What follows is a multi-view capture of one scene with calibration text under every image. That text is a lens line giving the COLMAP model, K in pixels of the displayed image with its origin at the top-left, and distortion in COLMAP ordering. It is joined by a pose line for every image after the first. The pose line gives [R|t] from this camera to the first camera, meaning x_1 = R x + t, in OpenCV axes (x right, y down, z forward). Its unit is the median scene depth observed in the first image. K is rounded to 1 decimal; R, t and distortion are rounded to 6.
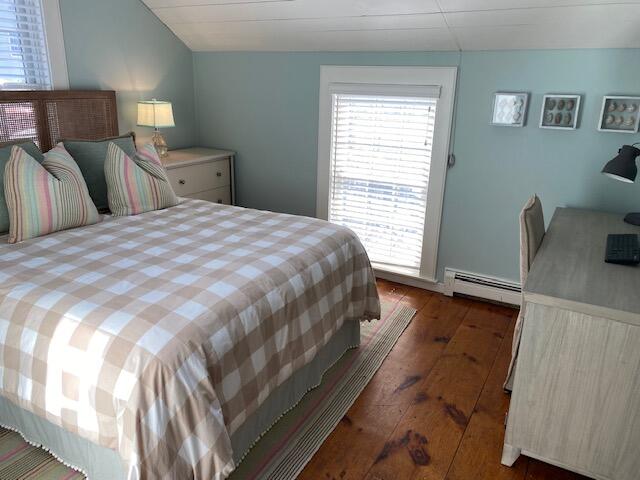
lens RADIAL K [[485.9, 0, 320.0], [0, 485.9, 240.0], [0, 0, 1]] dist [0.053439, -0.067810]
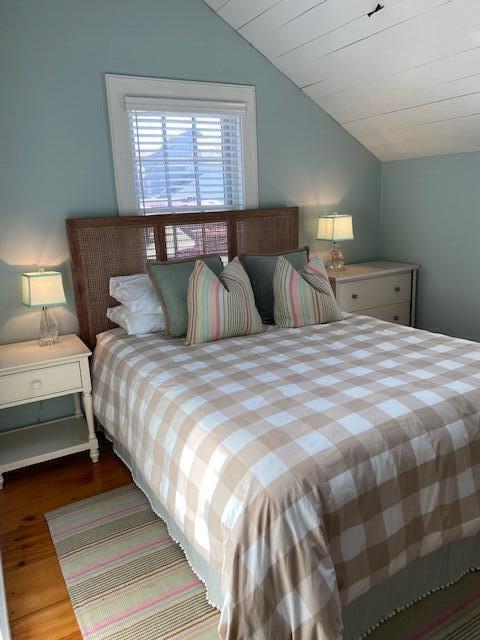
lens RADIAL K [[485.9, 0, 240.0], [0, 485.9, 320.0], [0, 0, 1]] dist [0.053439, -0.067810]
pose [[0.848973, 0.065486, -0.524363, 0.058252], [-0.100194, 0.994240, -0.038053, -0.024656], [0.518851, 0.084845, 0.850644, 0.132269]]
